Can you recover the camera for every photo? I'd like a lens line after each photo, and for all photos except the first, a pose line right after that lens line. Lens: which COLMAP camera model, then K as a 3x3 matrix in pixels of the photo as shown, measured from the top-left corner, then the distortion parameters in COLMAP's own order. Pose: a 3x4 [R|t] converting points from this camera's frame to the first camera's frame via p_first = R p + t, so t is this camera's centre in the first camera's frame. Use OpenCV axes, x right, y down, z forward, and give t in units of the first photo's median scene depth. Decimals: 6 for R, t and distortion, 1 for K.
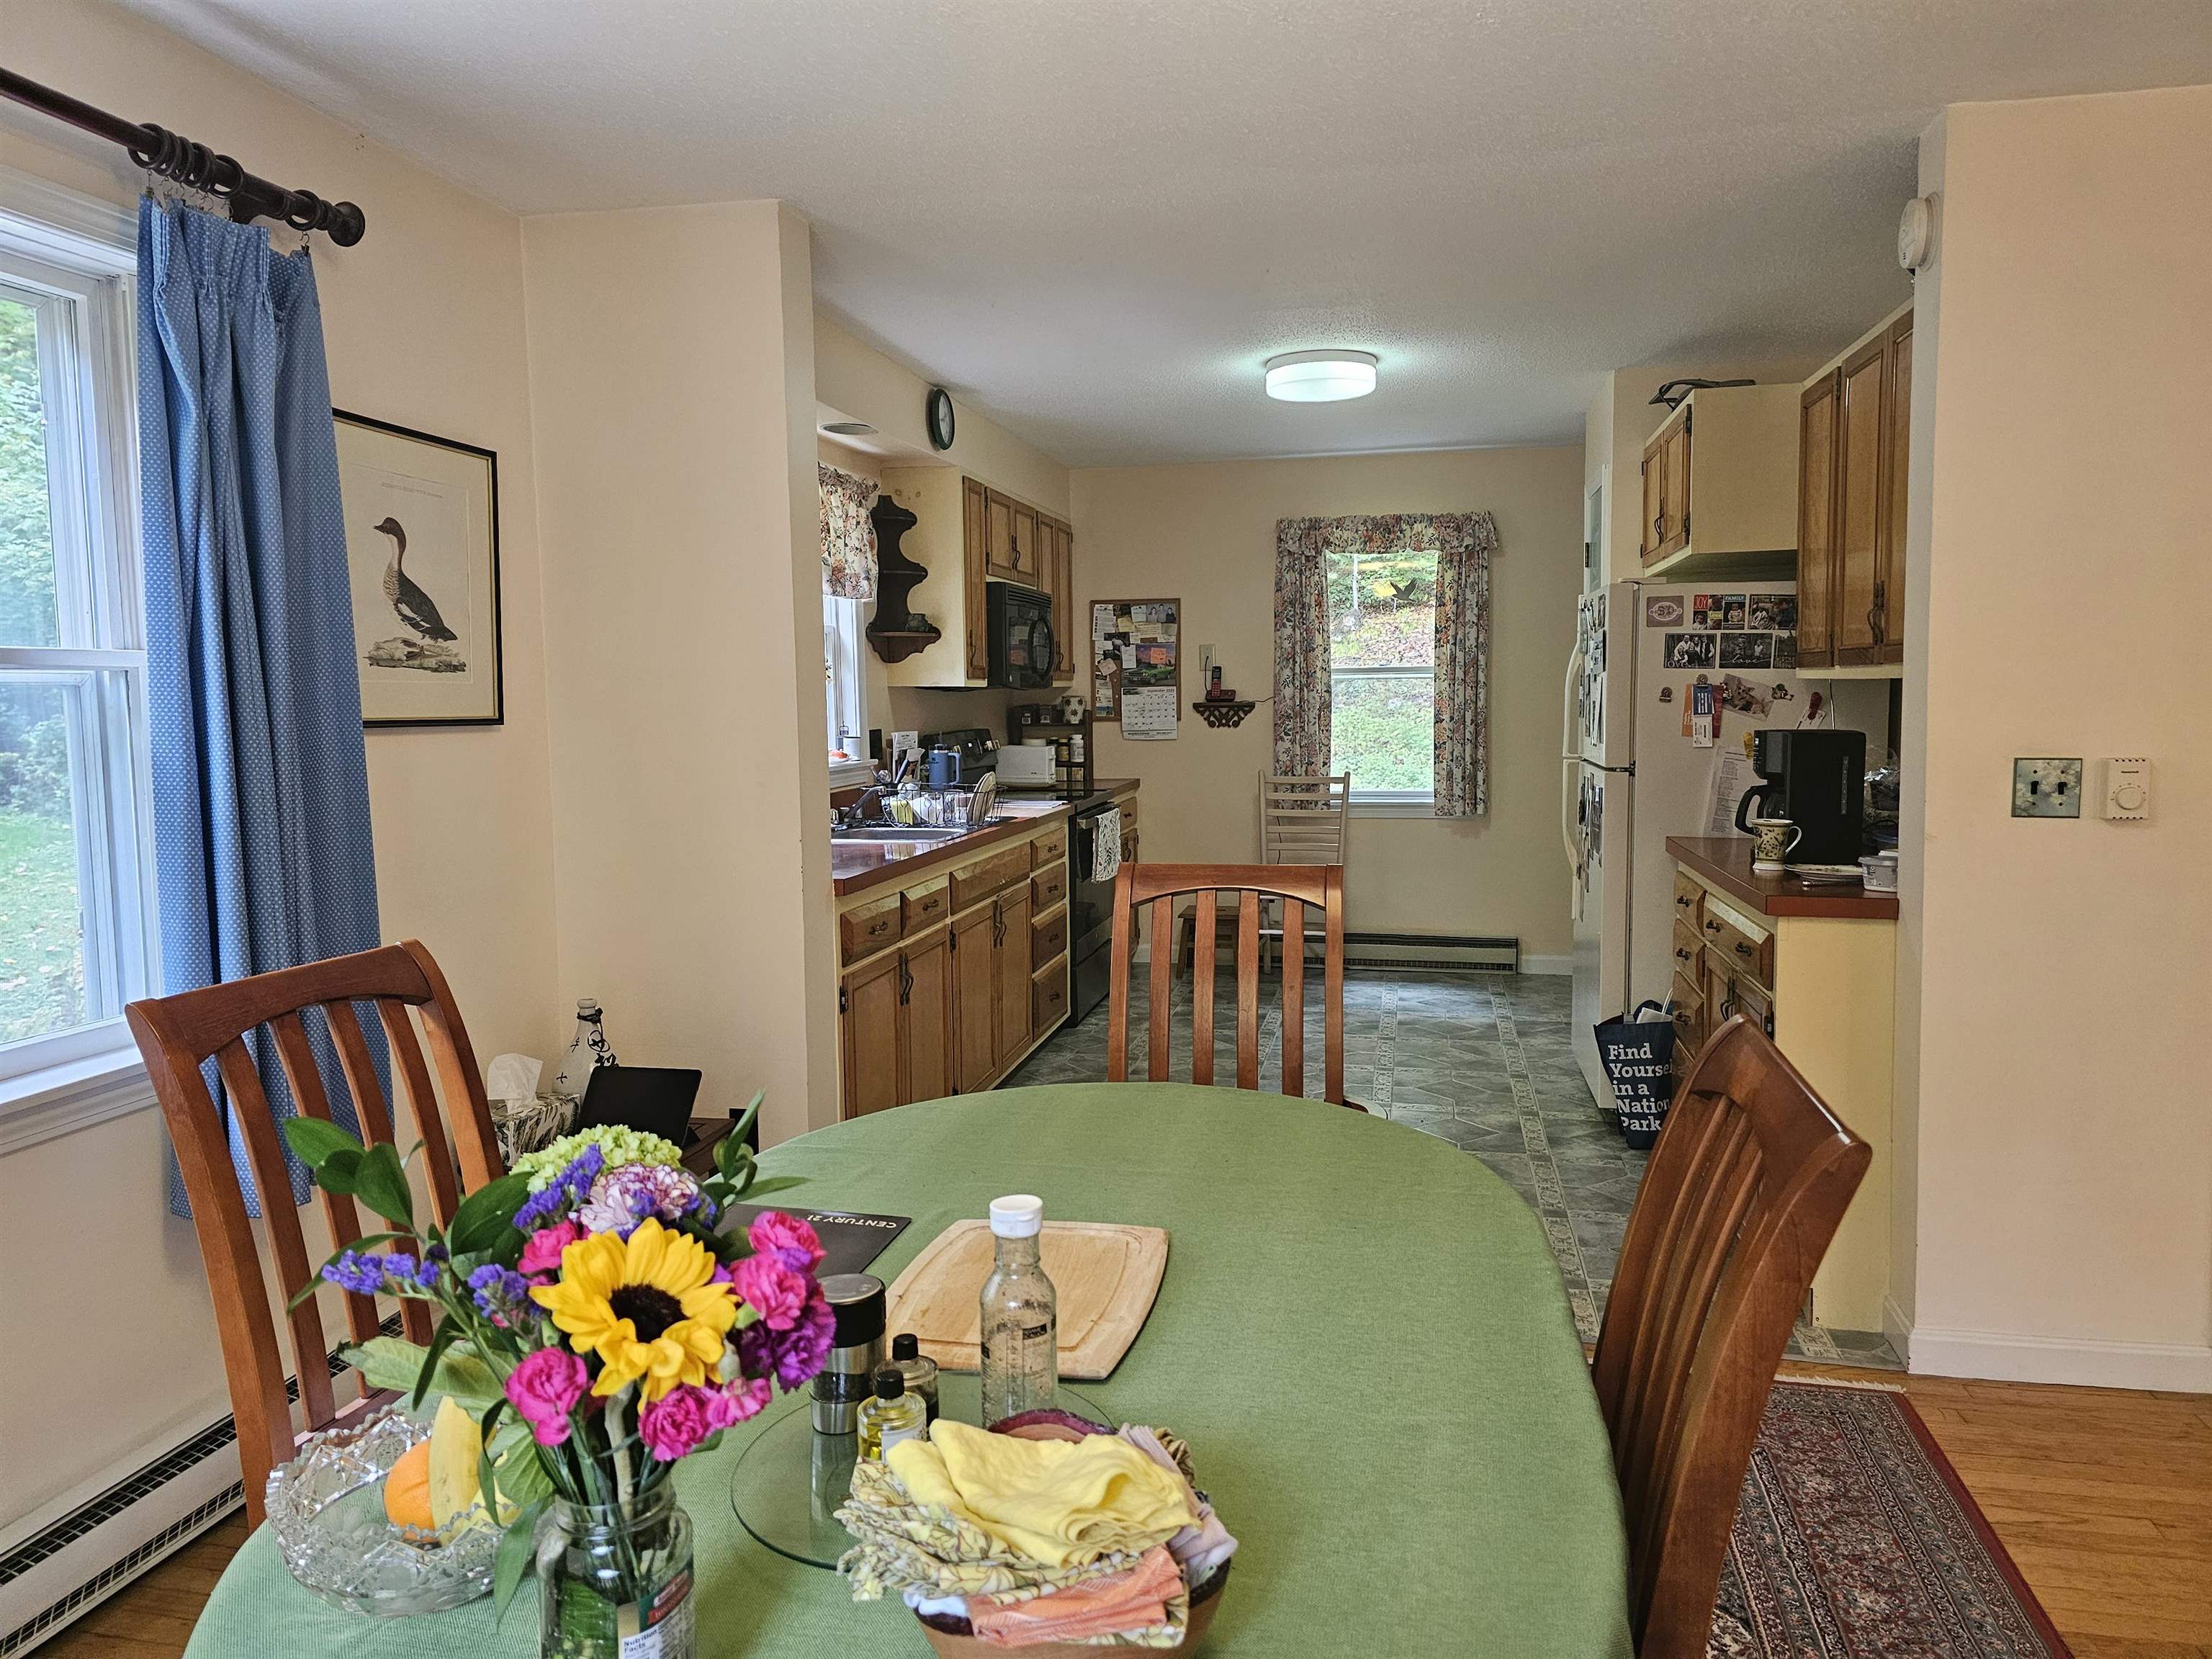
lens RADIAL K [[1478.4, 0, 1095.4], [0, 1478.4, 843.9], [0, 0, 1]] dist [0.024120, -0.024634]
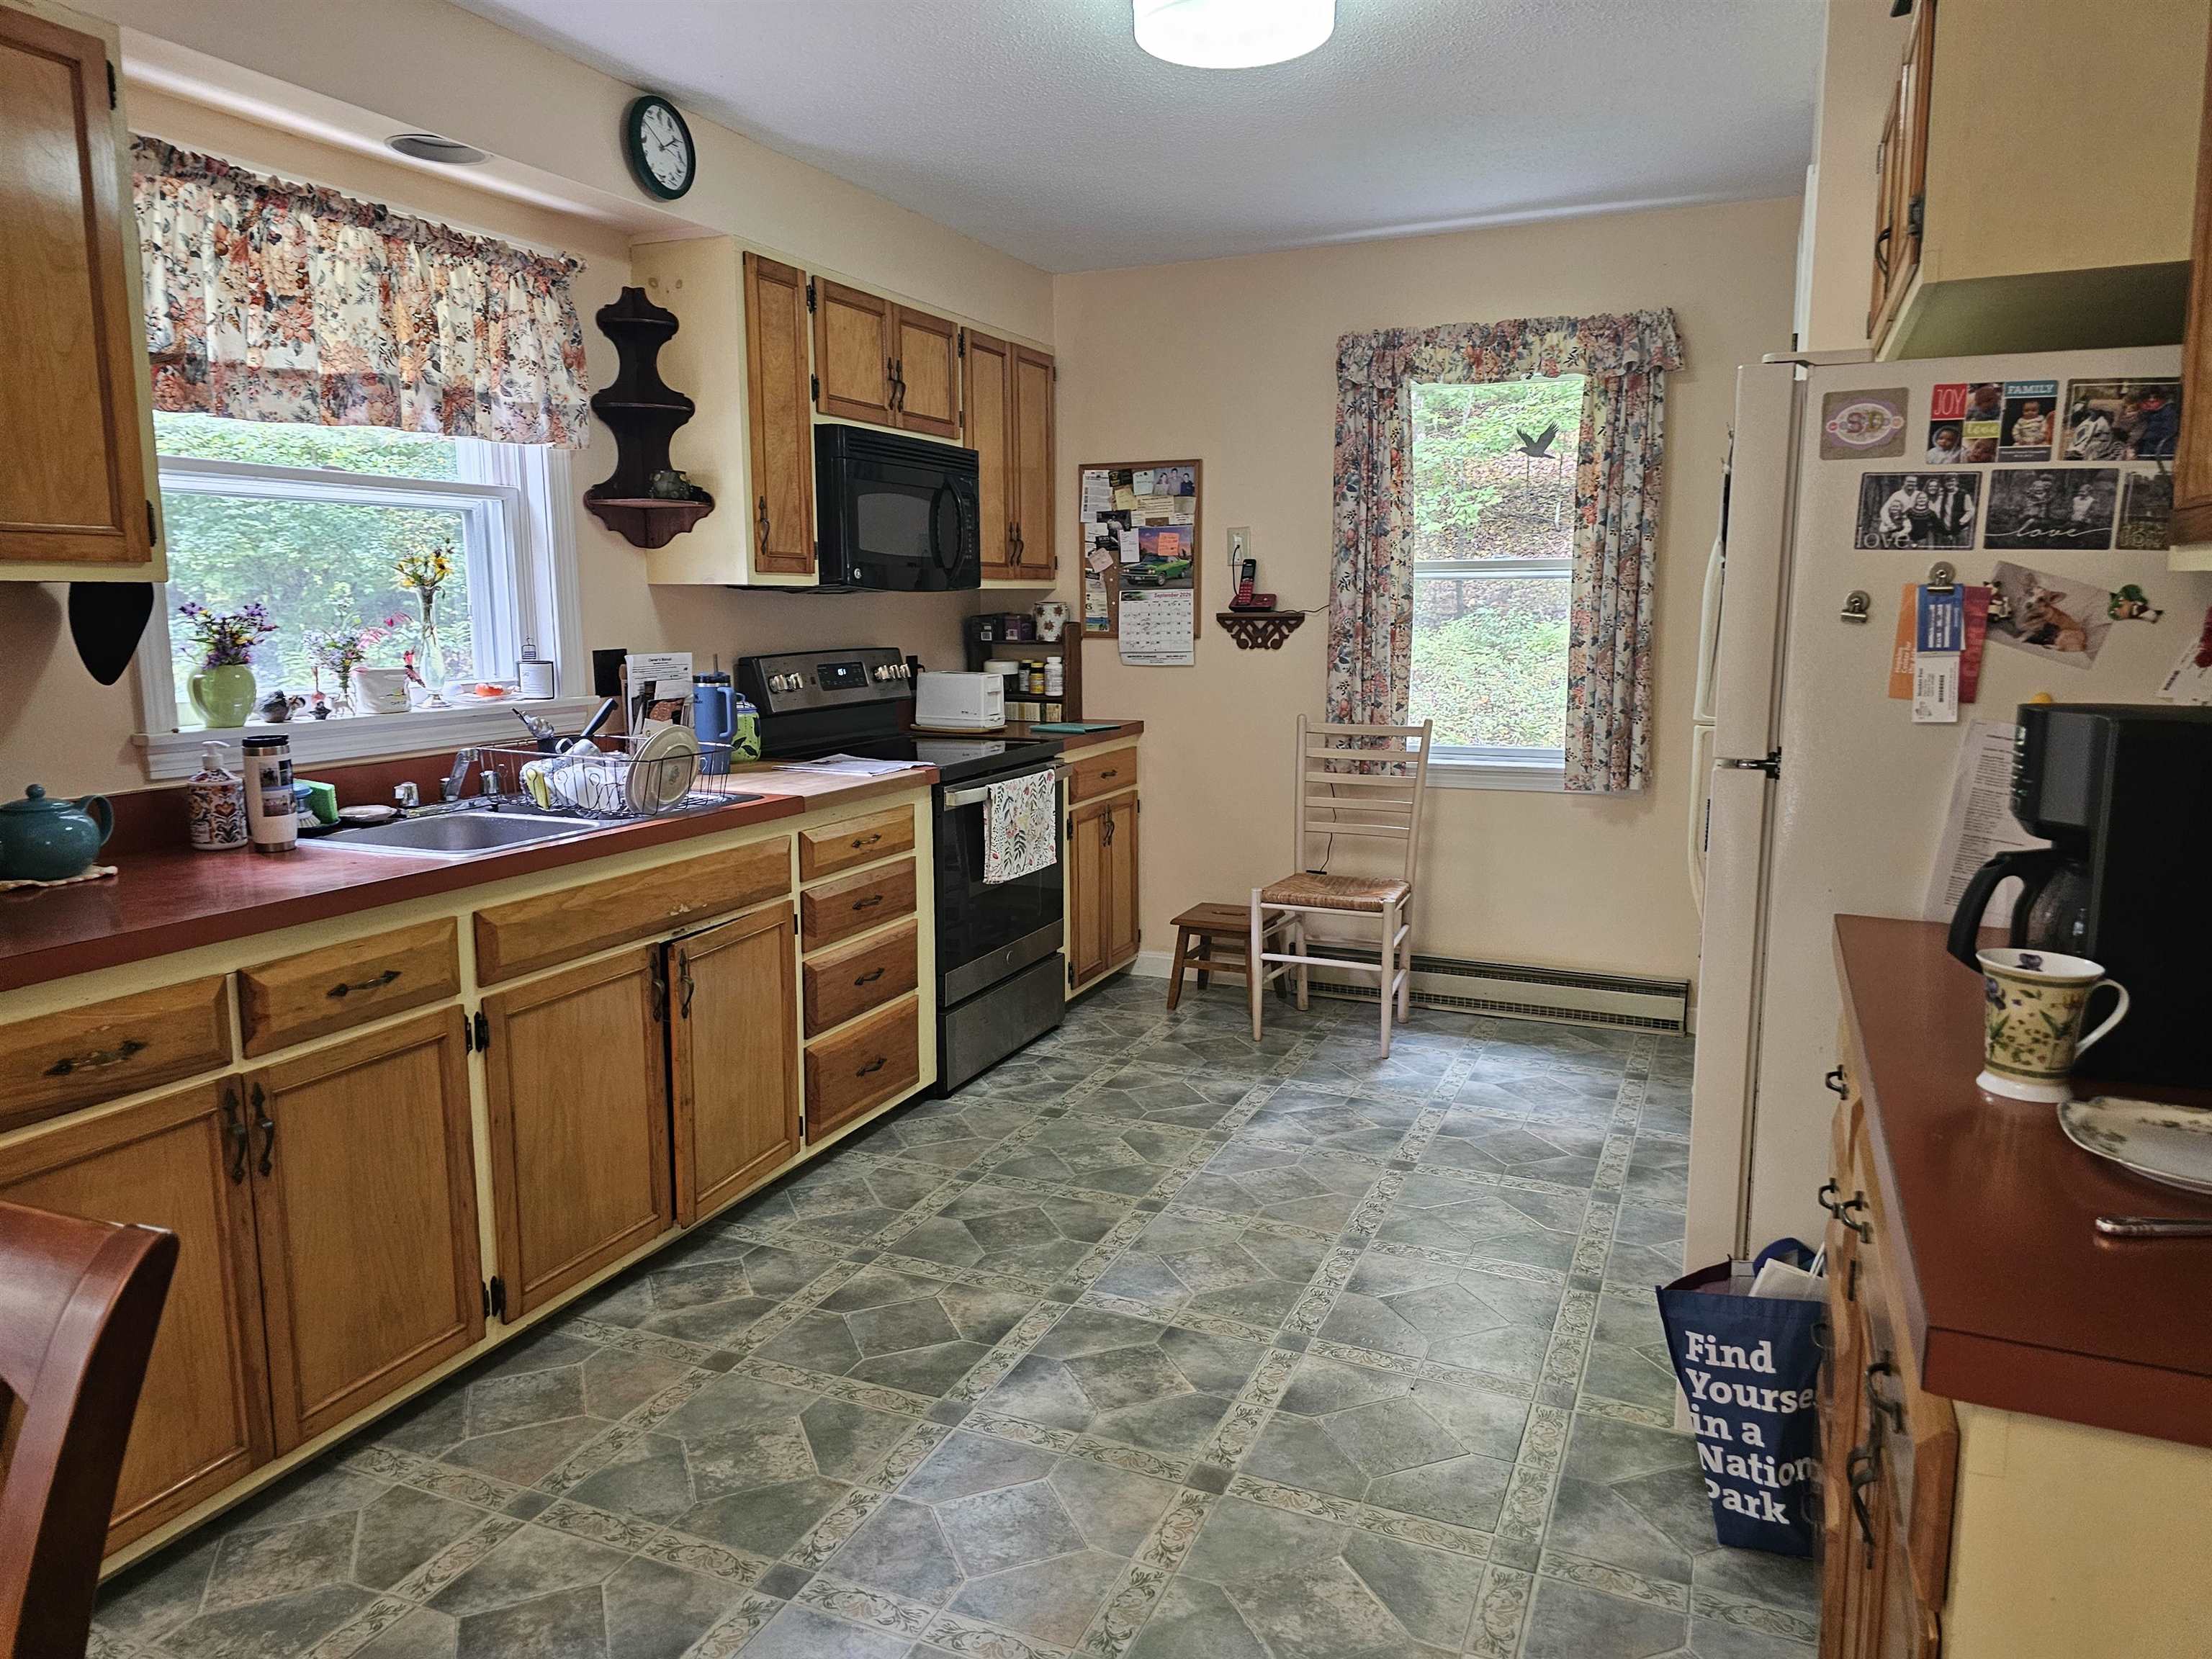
lens RADIAL K [[1478.4, 0, 1095.4], [0, 1478.4, 843.9], [0, 0, 1]] dist [0.024120, -0.024634]
pose [[0.978816, 0.039282, -0.200941, 0.160929], [-0.026509, 0.997476, 0.065869, -0.033111], [0.203021, -0.059147, 0.977386, 0.319961]]
